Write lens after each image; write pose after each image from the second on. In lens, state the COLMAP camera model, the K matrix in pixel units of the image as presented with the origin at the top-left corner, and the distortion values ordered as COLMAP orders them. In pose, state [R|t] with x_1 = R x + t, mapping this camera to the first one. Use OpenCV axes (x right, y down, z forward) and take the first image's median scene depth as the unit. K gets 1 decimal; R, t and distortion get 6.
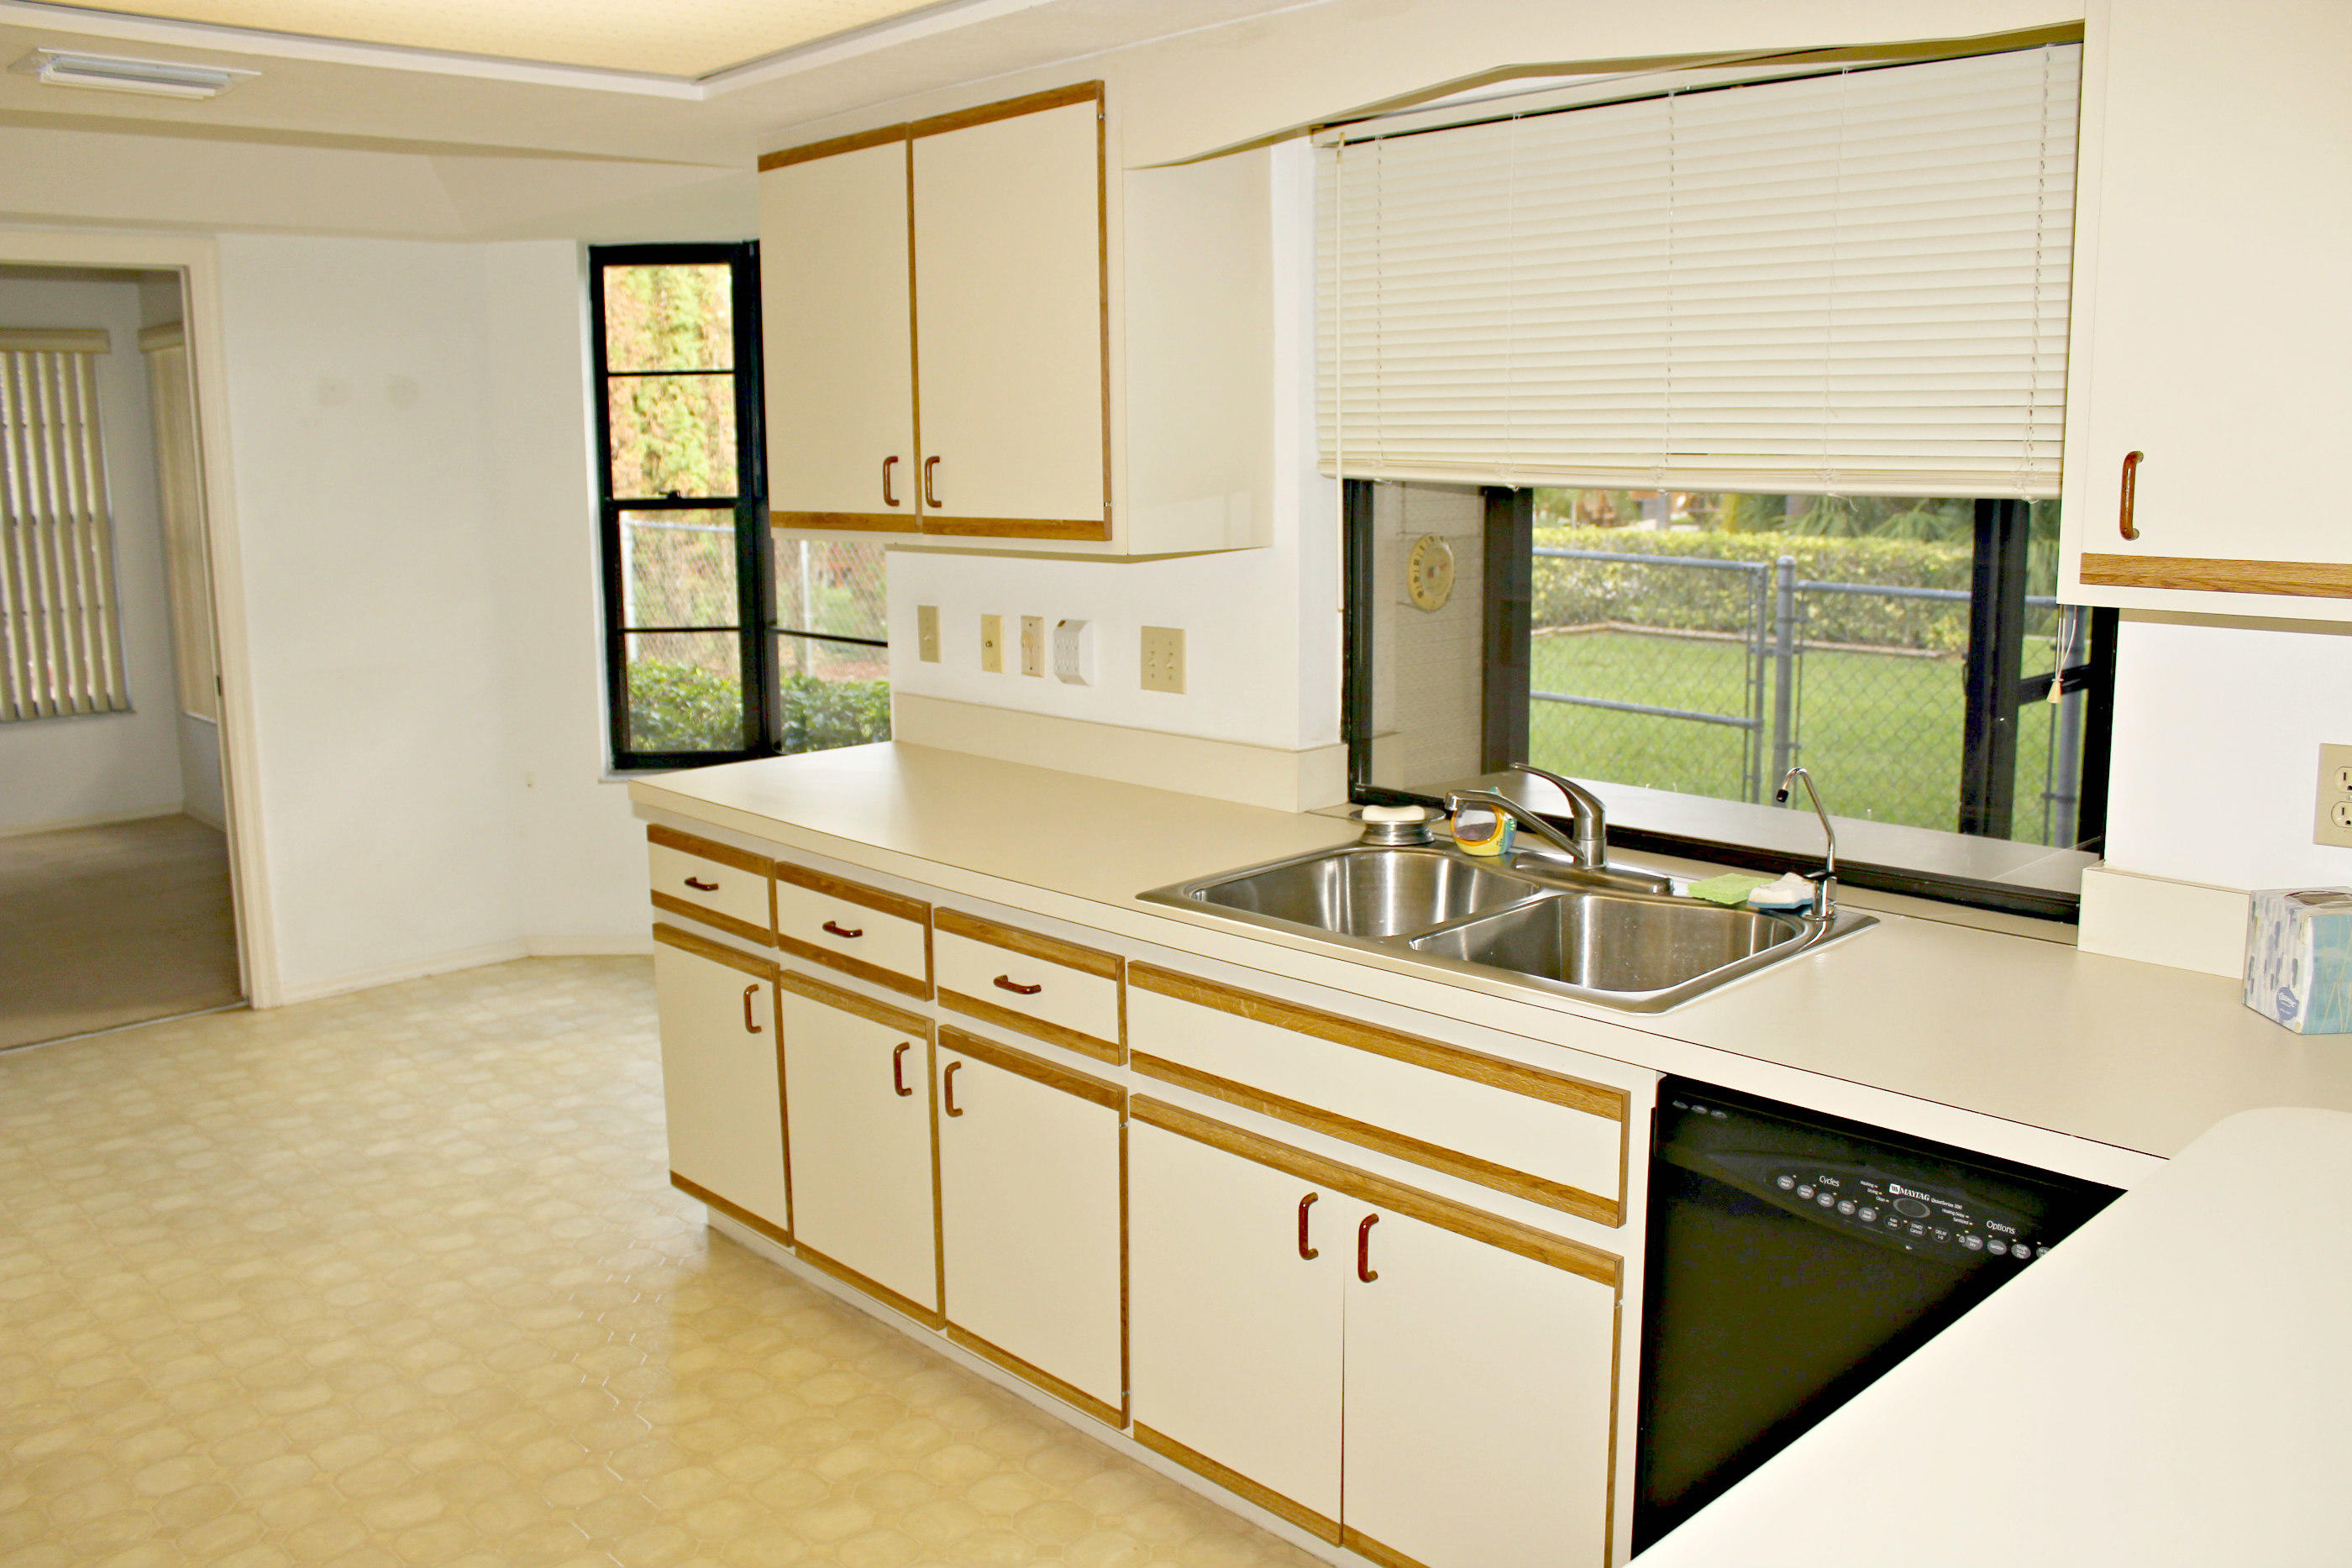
lens RADIAL K [[1933.3, 0, 1176.0], [0, 1933.3, 784.0], [0, 0, 1]] dist [-0.146242, 0.101865]
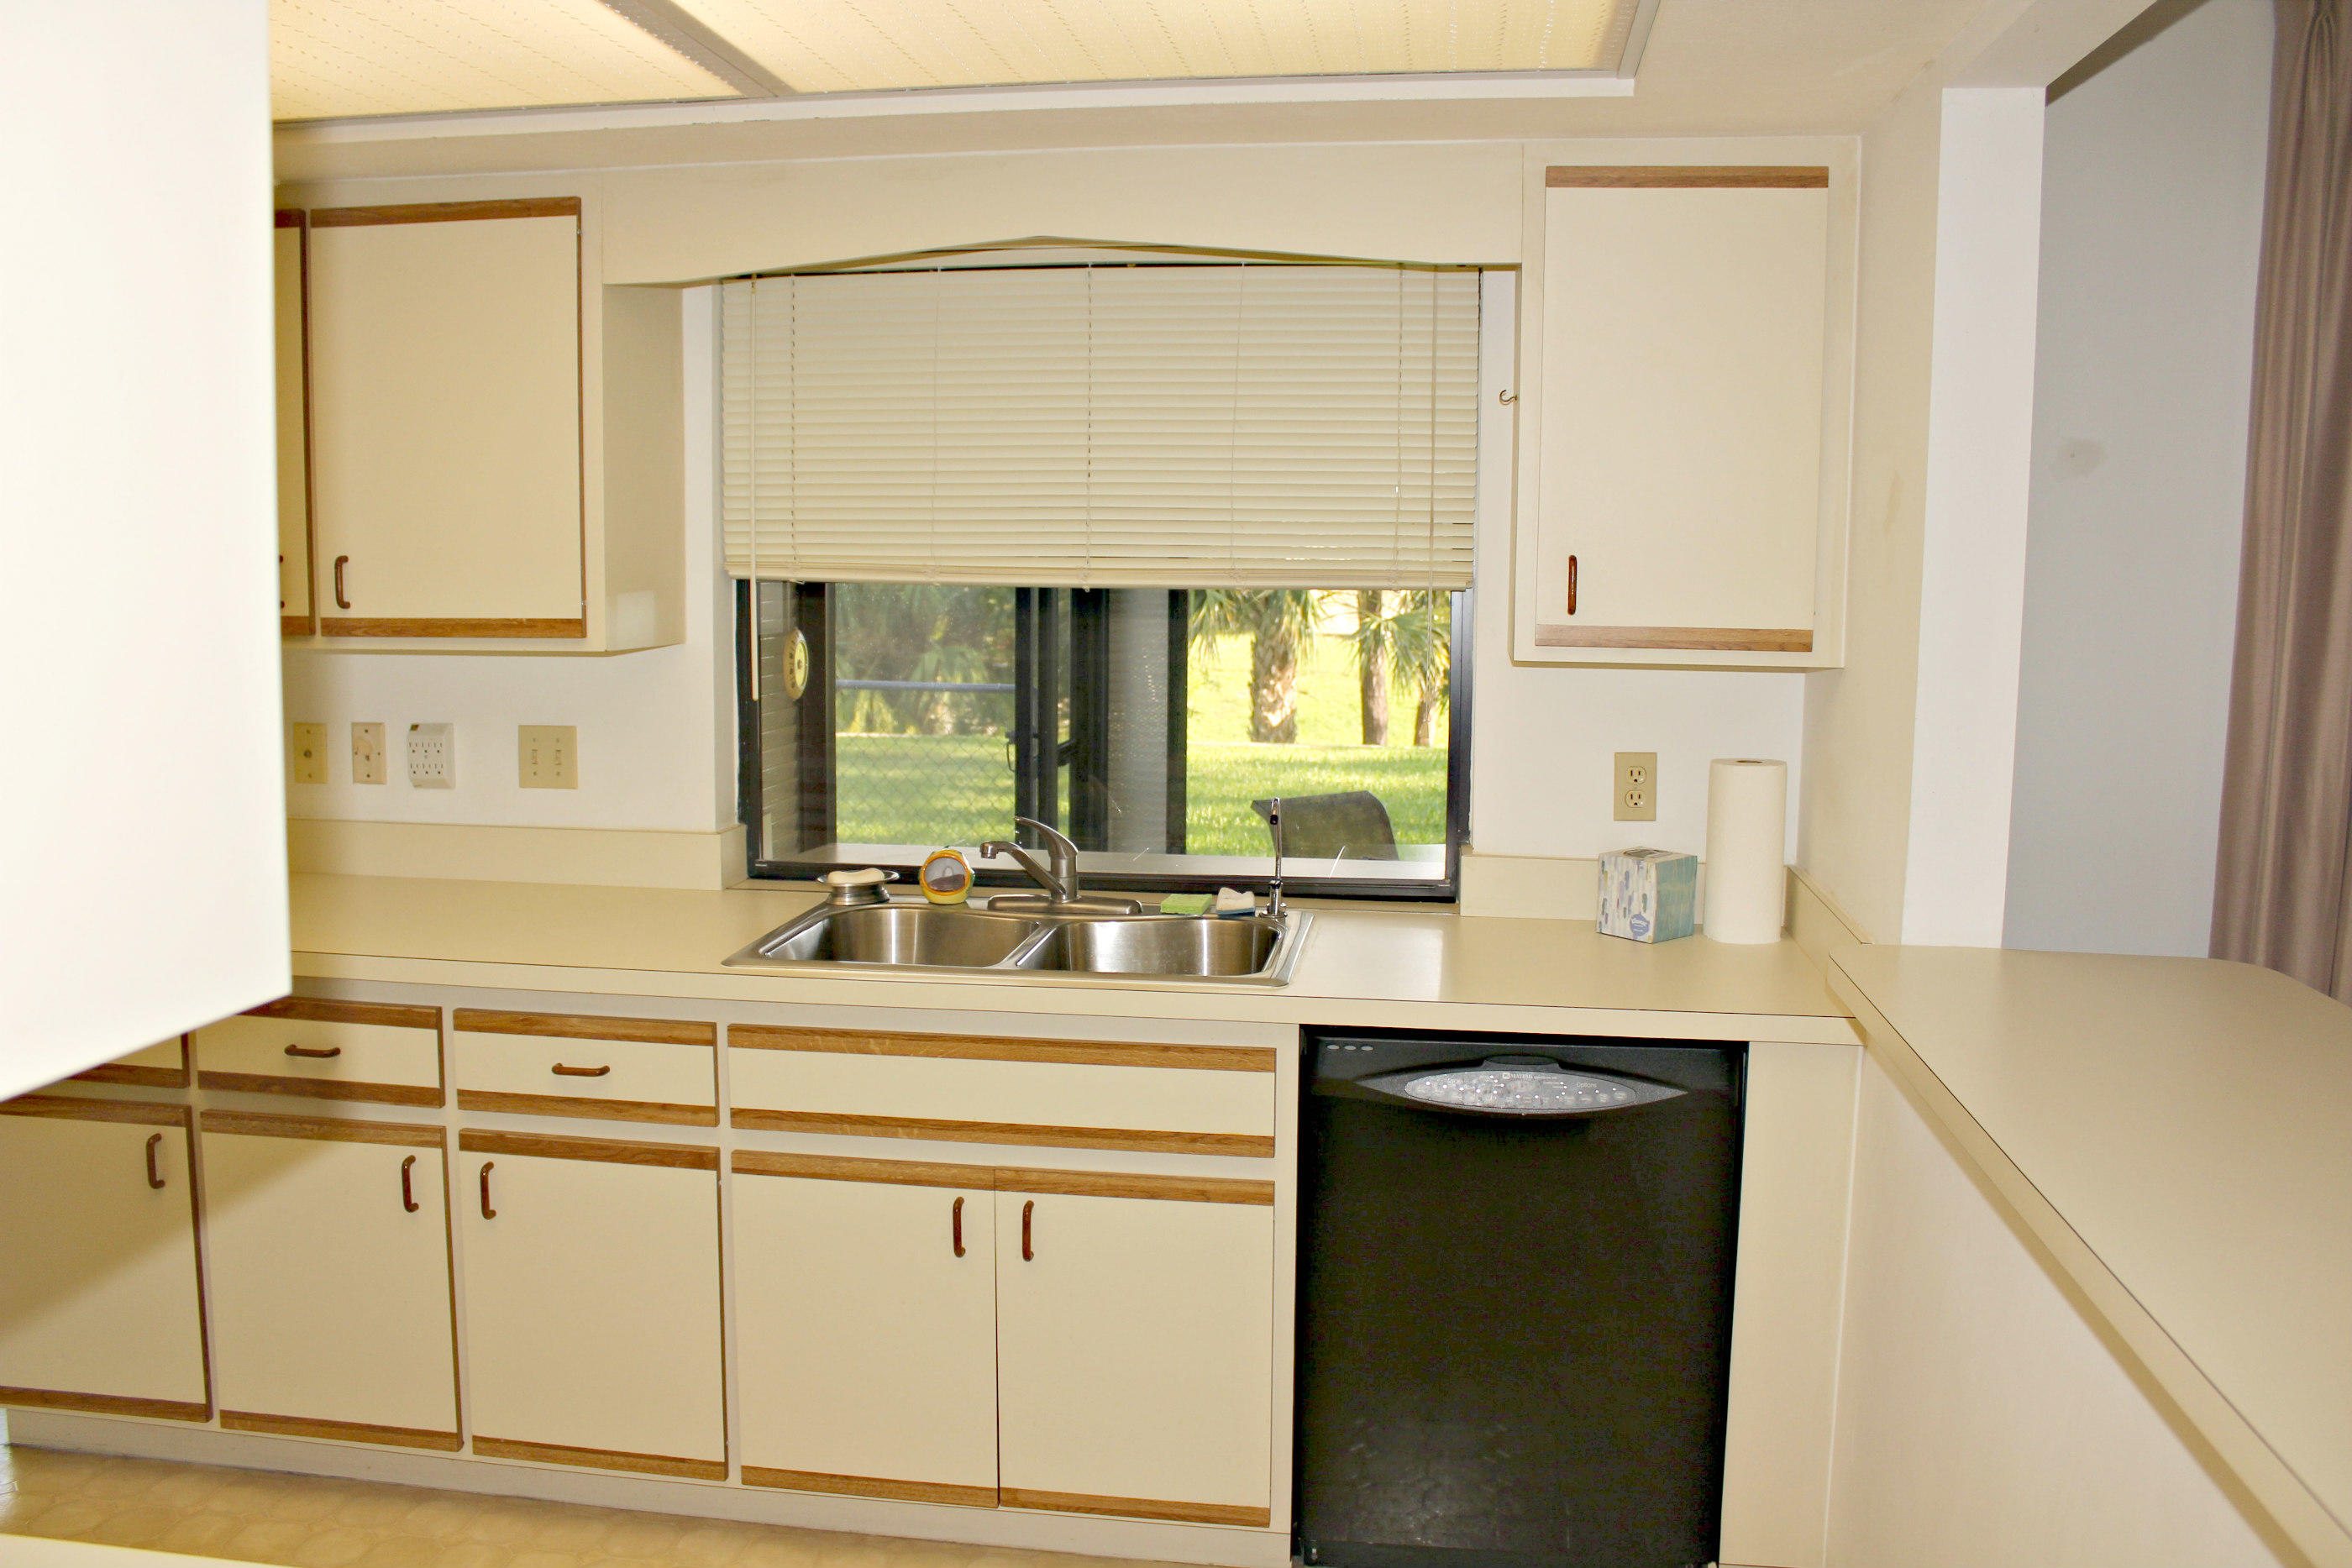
lens RADIAL K [[1933.3, 0, 1176.0], [0, 1933.3, 784.0], [0, 0, 1]] dist [-0.146242, 0.101865]
pose [[0.787773, -0.054400, 0.613558, -0.462391], [0.091117, 0.995426, -0.028732, 0.011803], [-0.609189, 0.078540, 0.789126, 0.003426]]
